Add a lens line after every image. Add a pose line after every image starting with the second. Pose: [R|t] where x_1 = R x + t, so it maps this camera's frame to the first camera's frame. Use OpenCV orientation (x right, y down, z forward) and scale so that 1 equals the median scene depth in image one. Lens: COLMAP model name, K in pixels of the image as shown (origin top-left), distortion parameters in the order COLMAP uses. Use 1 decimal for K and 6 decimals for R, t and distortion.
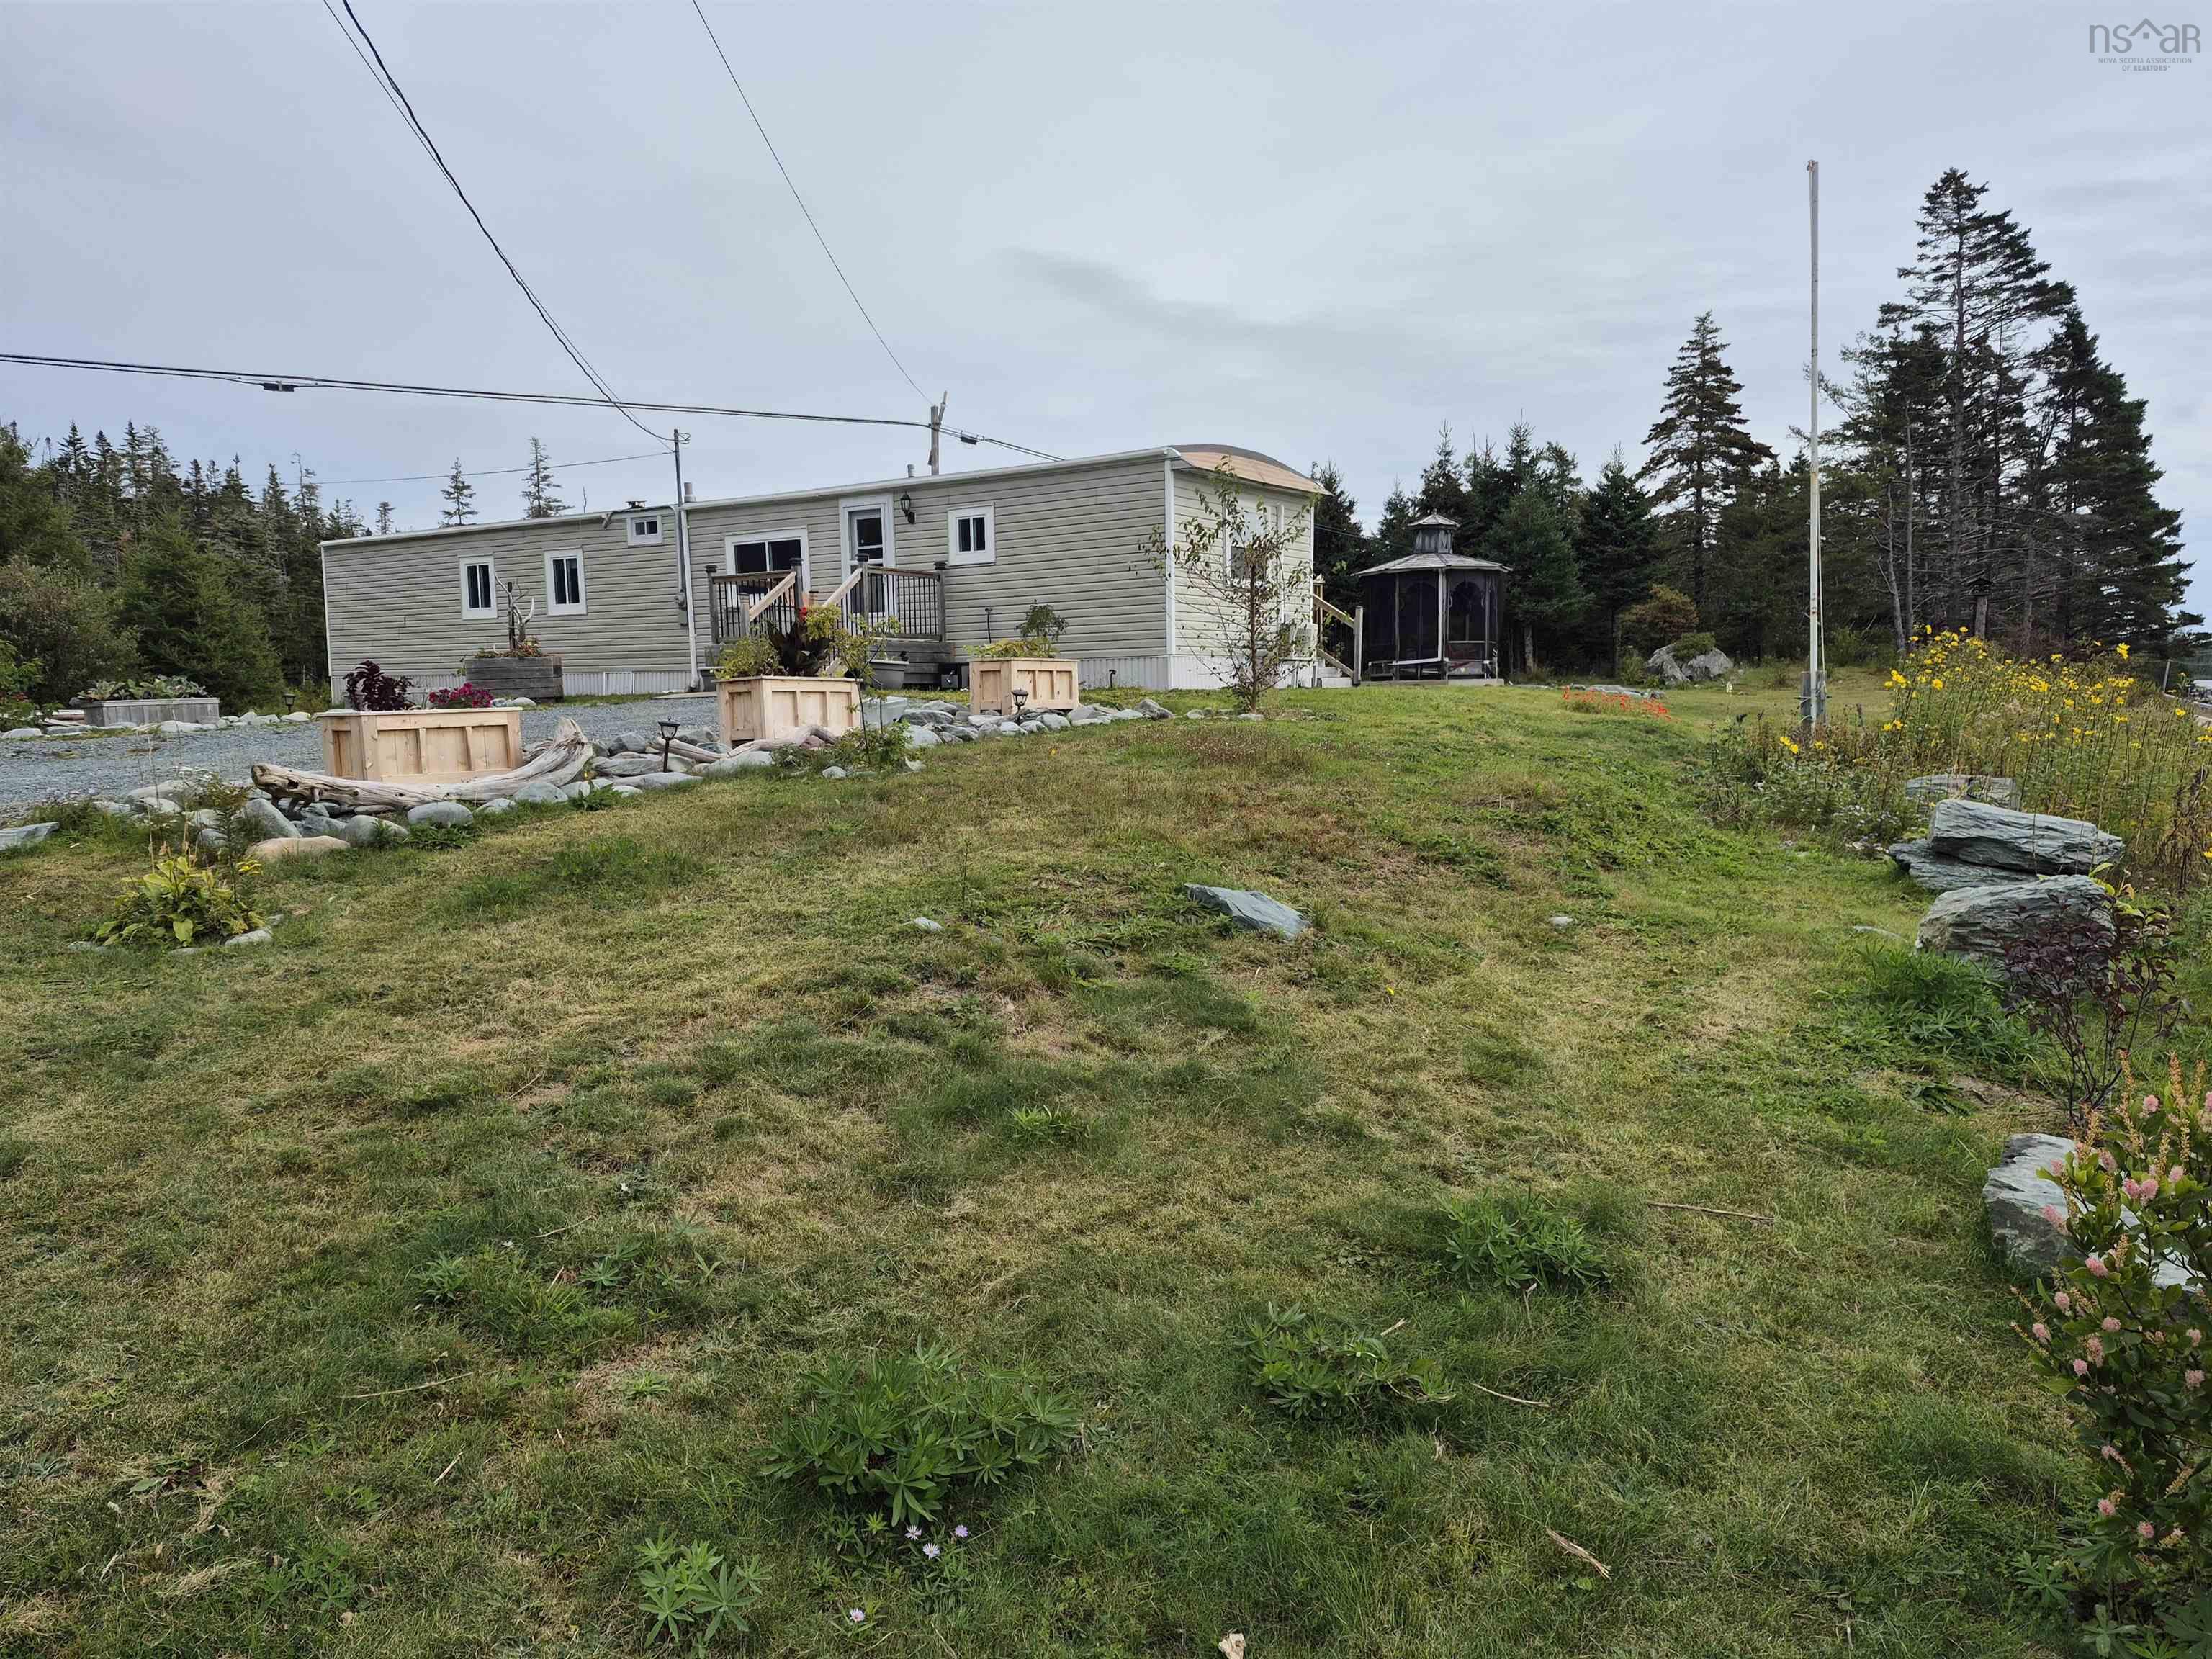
lens RADIAL K [[1460.6, 0, 1097.2], [0, 1460.6, 835.1], [0, 0, 1]] dist [0.119775, -0.141001]
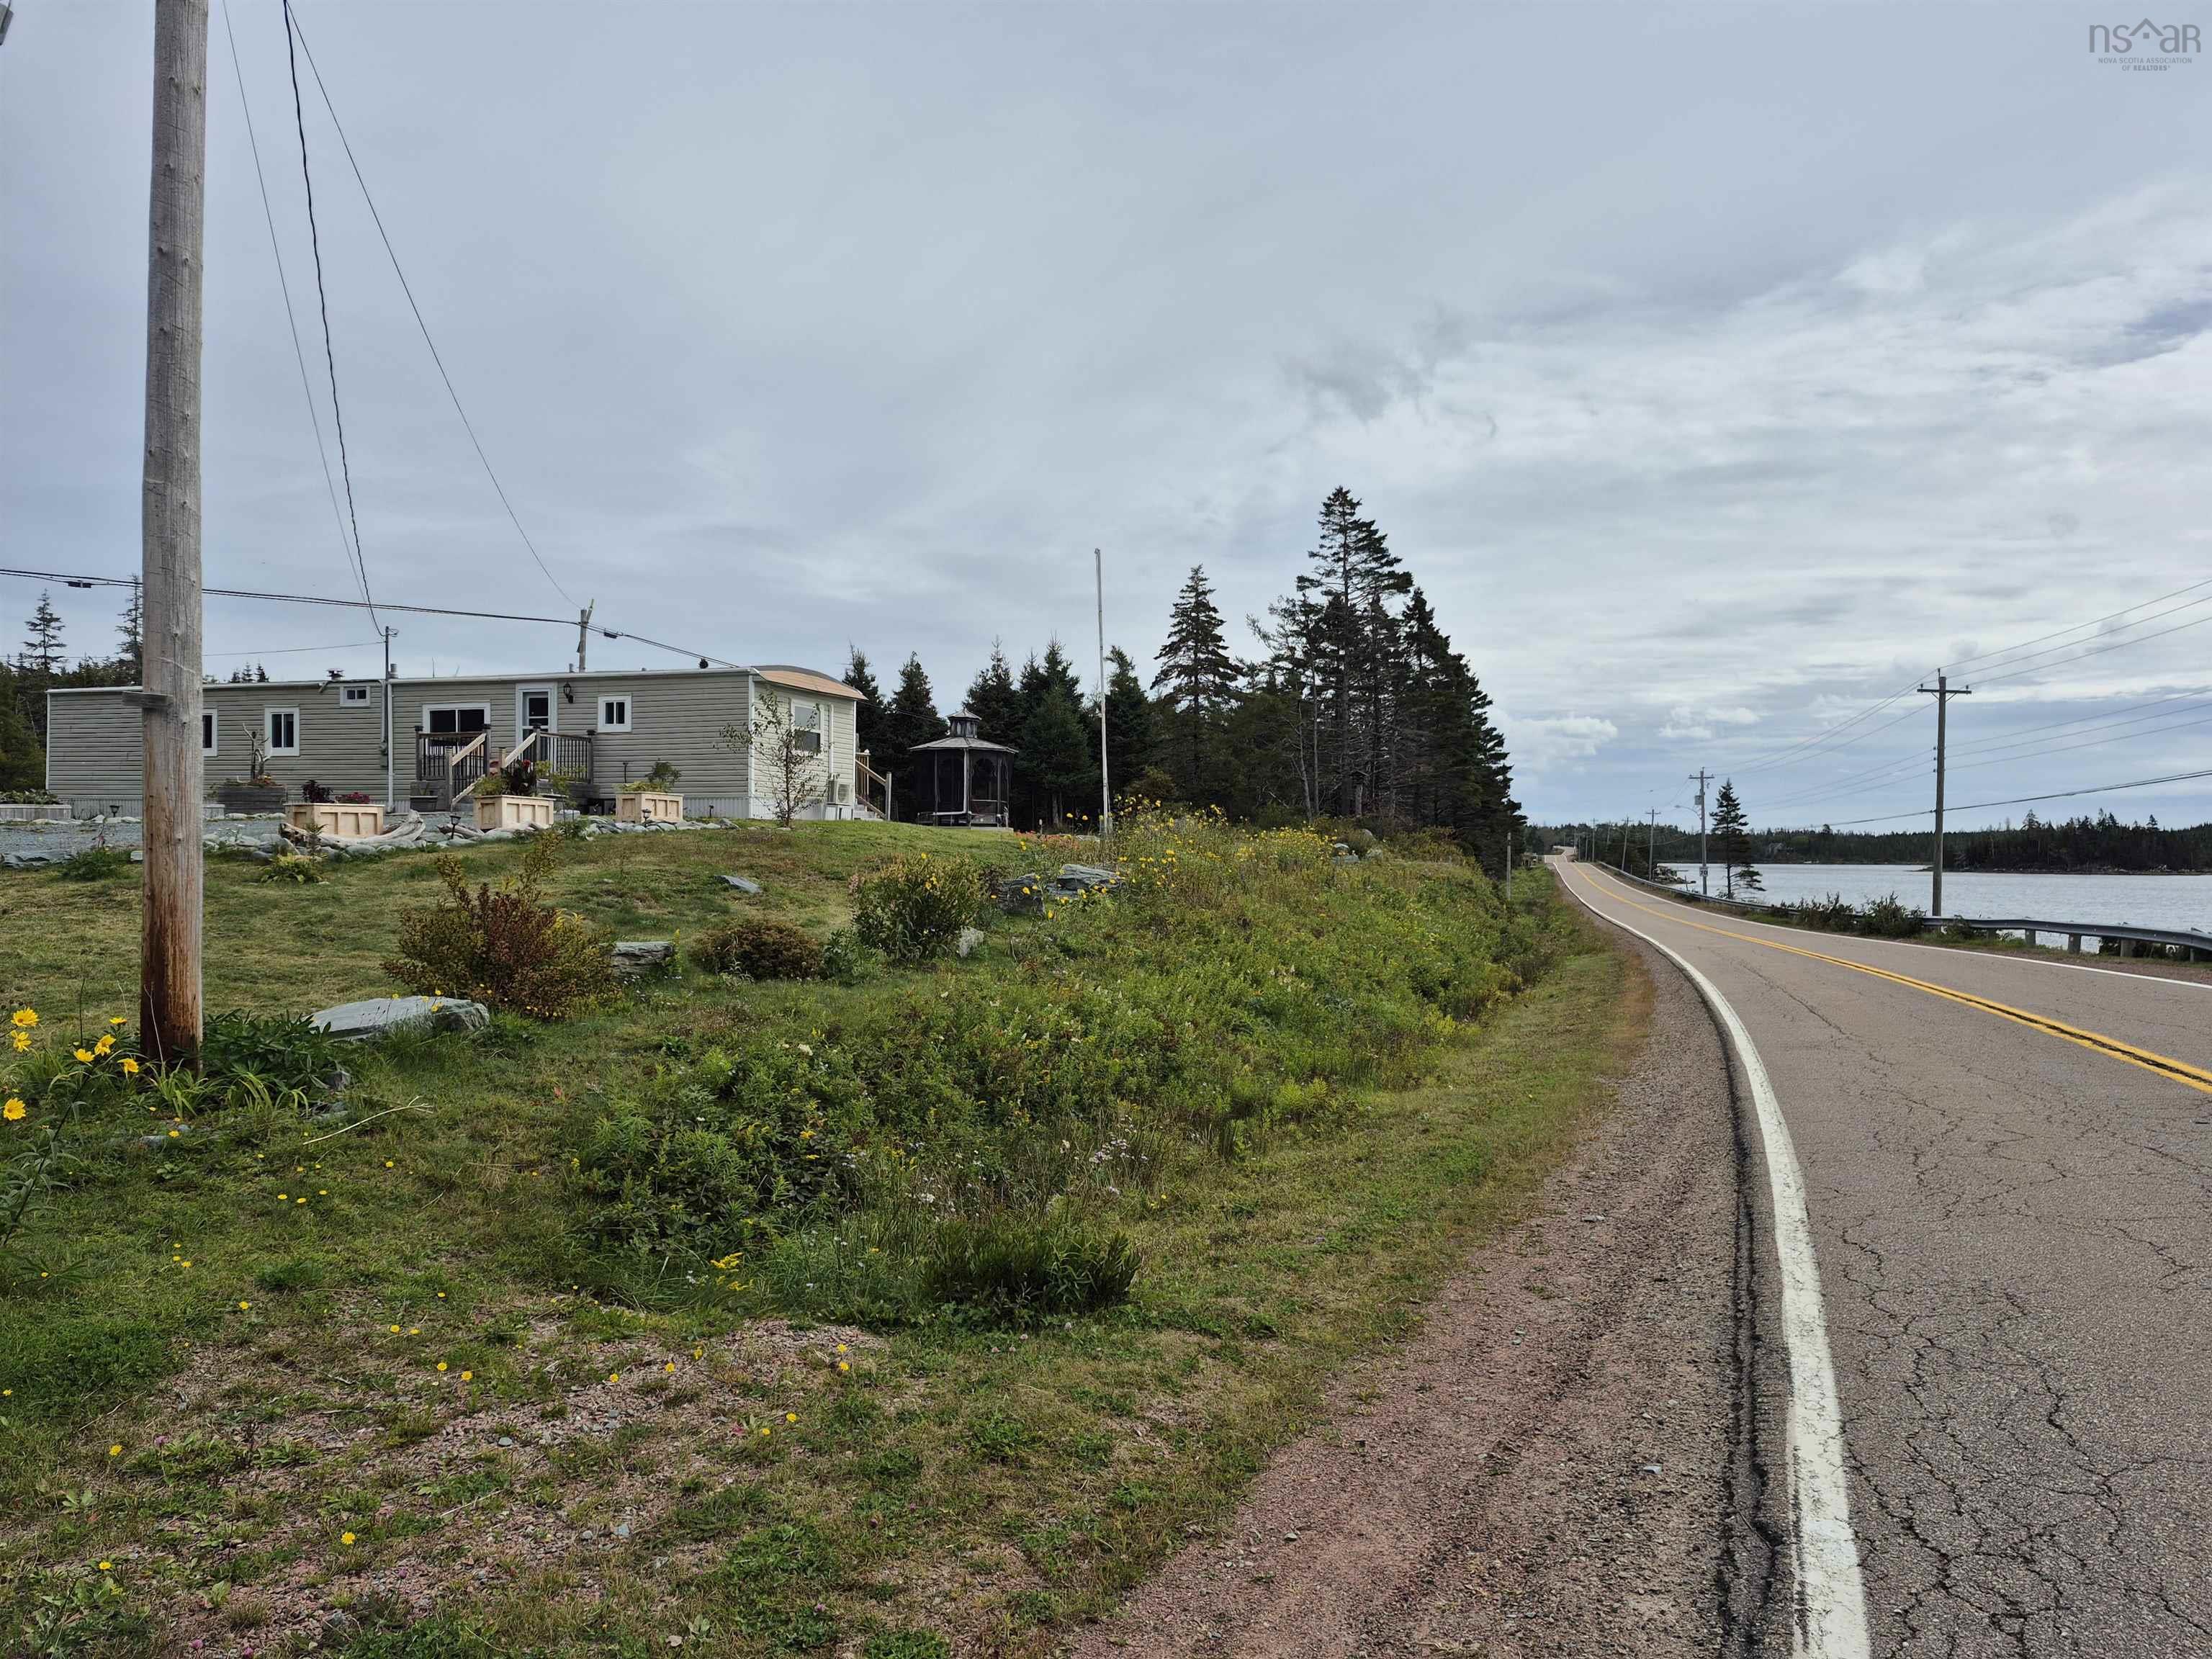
lens RADIAL K [[1460.6, 0, 1097.2], [0, 1460.6, 835.1], [0, 0, 1]] dist [0.119775, -0.141001]
pose [[0.969748, 0.026762, 0.242635, 0.023840], [0.000043, 0.993953, -0.109805, 0.069492], [-0.244106, 0.106494, 0.963883, -0.464181]]
